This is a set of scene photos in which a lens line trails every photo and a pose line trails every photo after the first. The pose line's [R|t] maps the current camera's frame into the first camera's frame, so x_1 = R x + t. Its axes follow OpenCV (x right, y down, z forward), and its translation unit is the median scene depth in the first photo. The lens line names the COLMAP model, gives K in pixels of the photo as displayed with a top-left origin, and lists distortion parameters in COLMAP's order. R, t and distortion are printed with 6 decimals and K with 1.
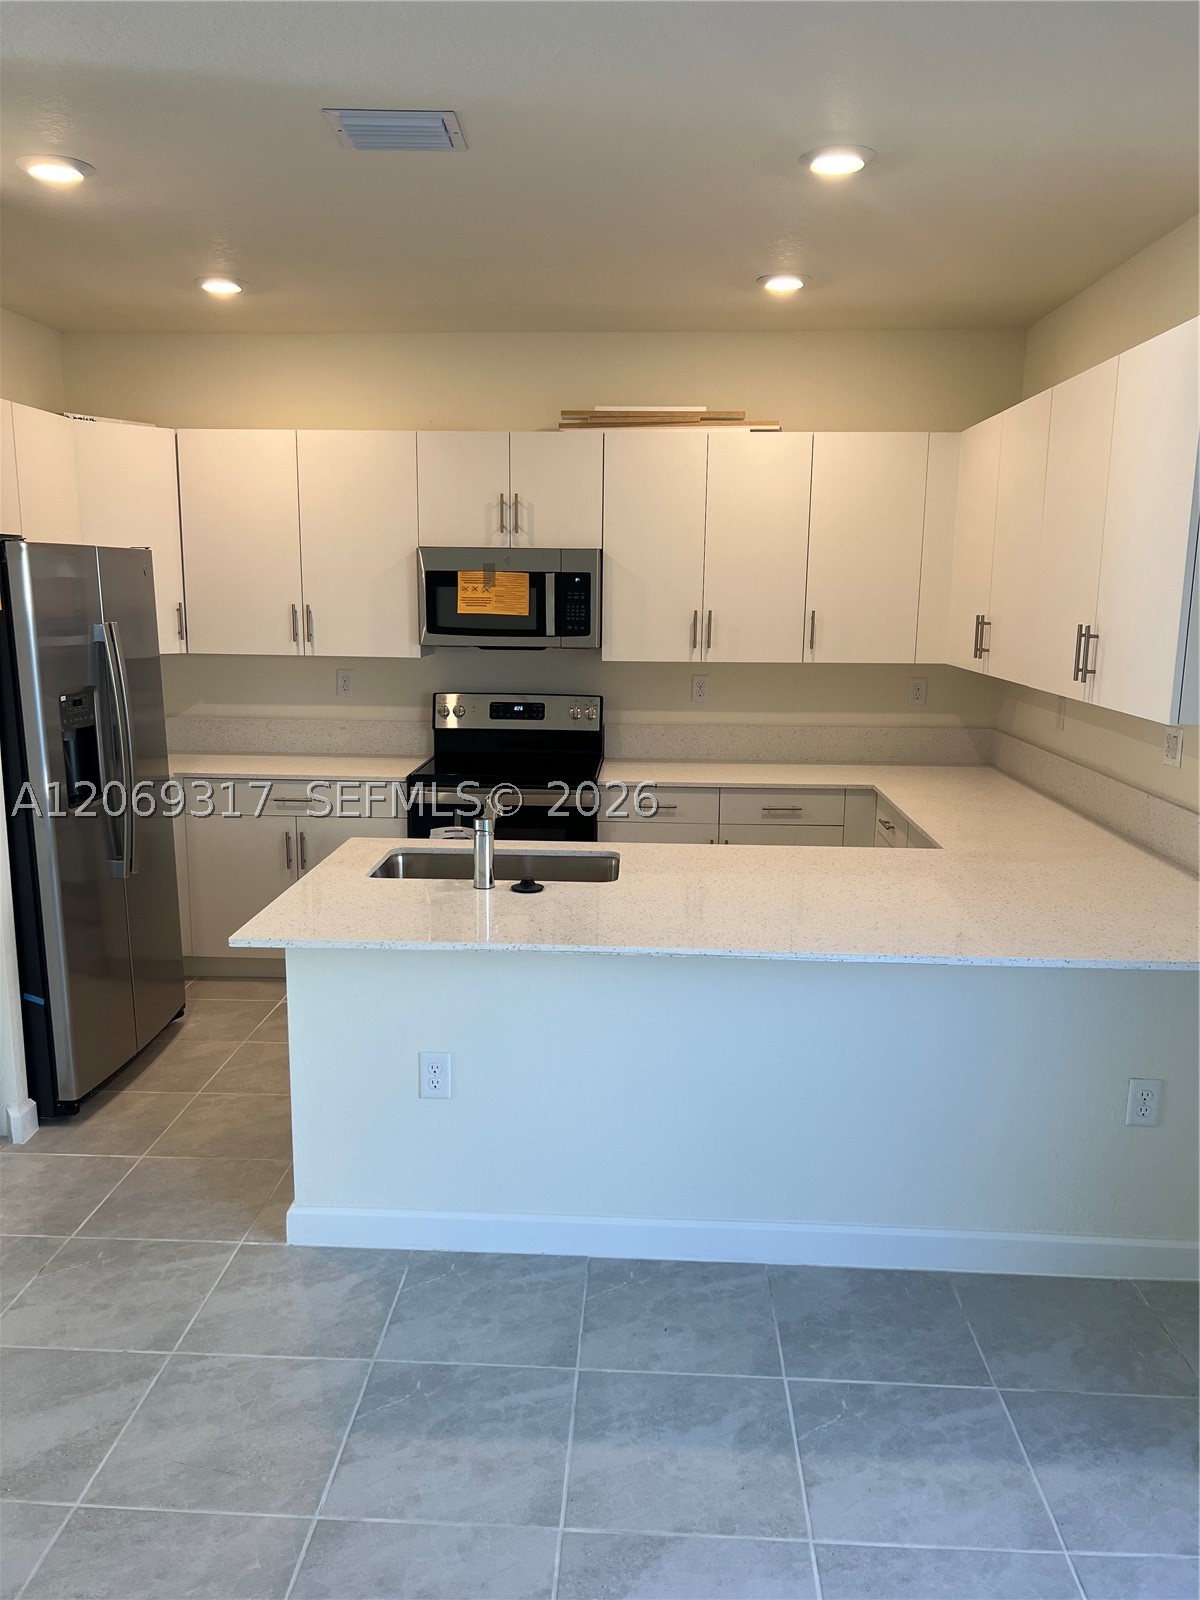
lens RADIAL K [[1198.1, 0, 600.1], [0, 1198.1, 794.3], [0, 0, 1]] dist [0.024506, -0.037523]
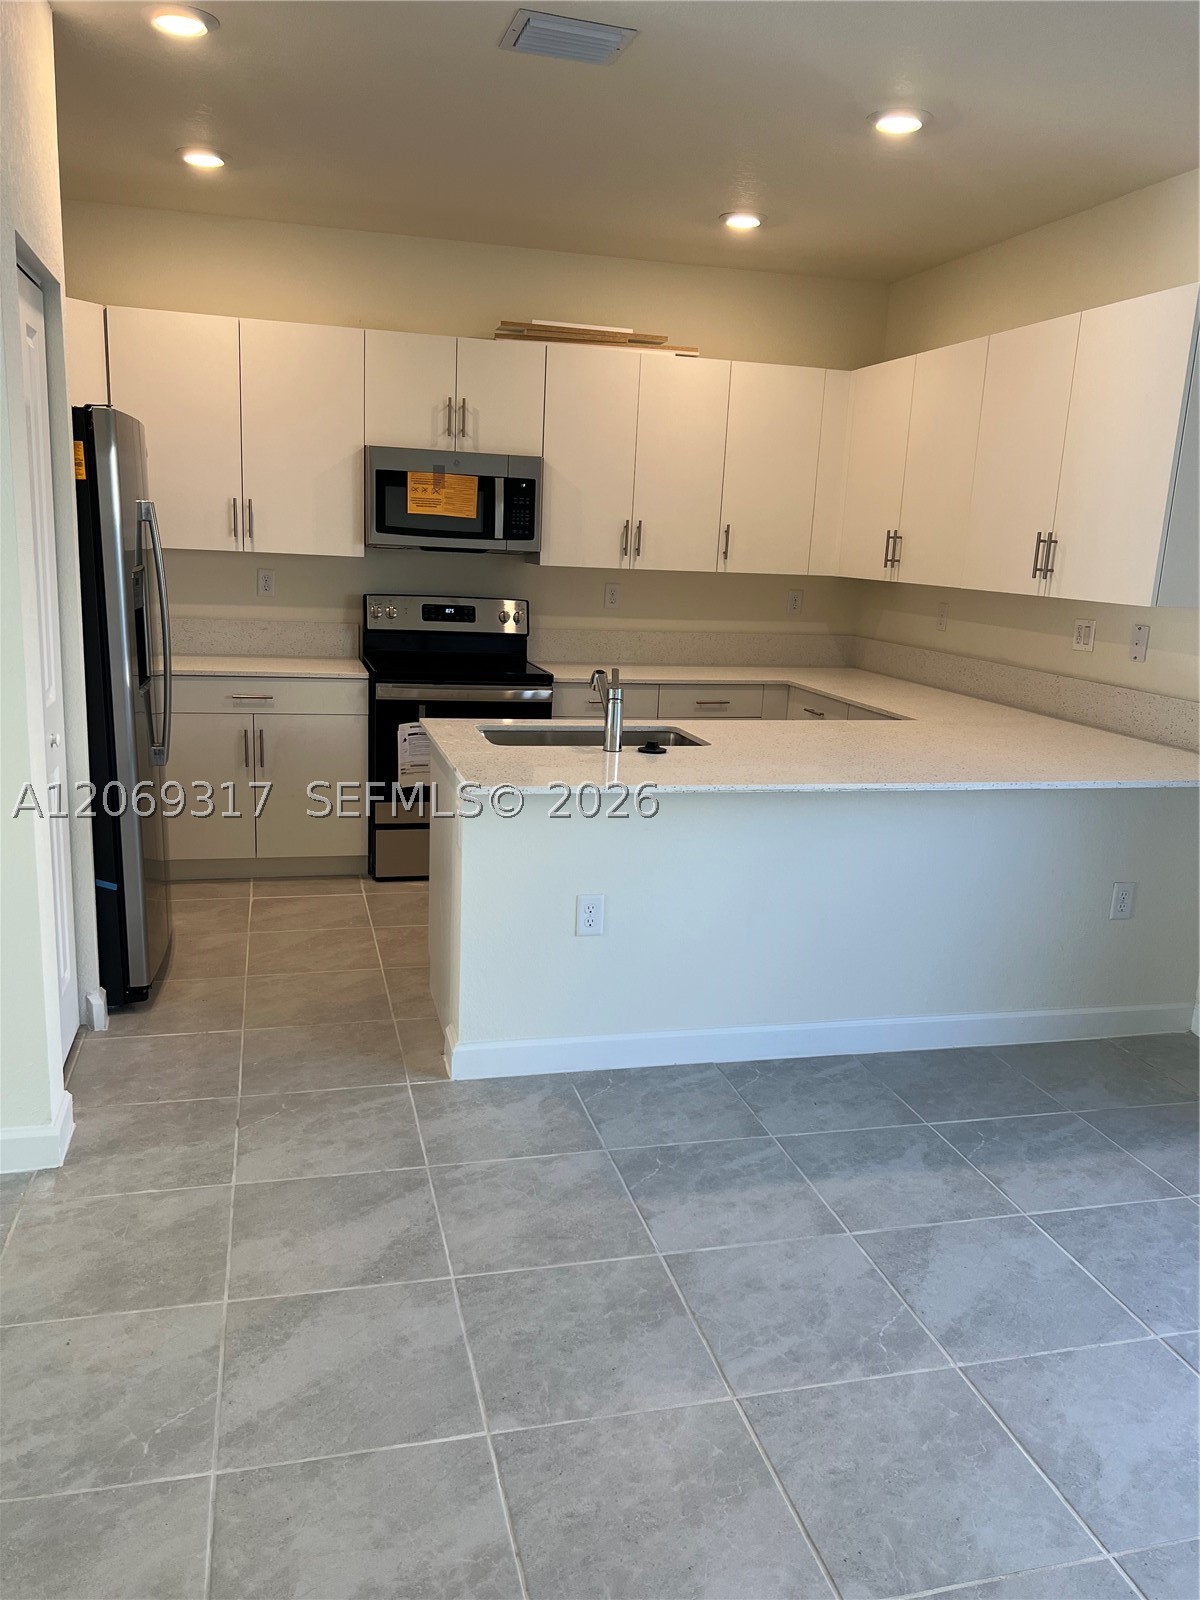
lens RADIAL K [[1198.1, 0, 599.9], [0, 1198.1, 802.3], [0, 0, 1]] dist [0.024506, -0.037523]
pose [[0.953889, -0.031964, 0.298452, -0.397281], [0.015876, 0.998295, 0.056174, 0.057335], [-0.299739, -0.048846, 0.952770, -0.053208]]
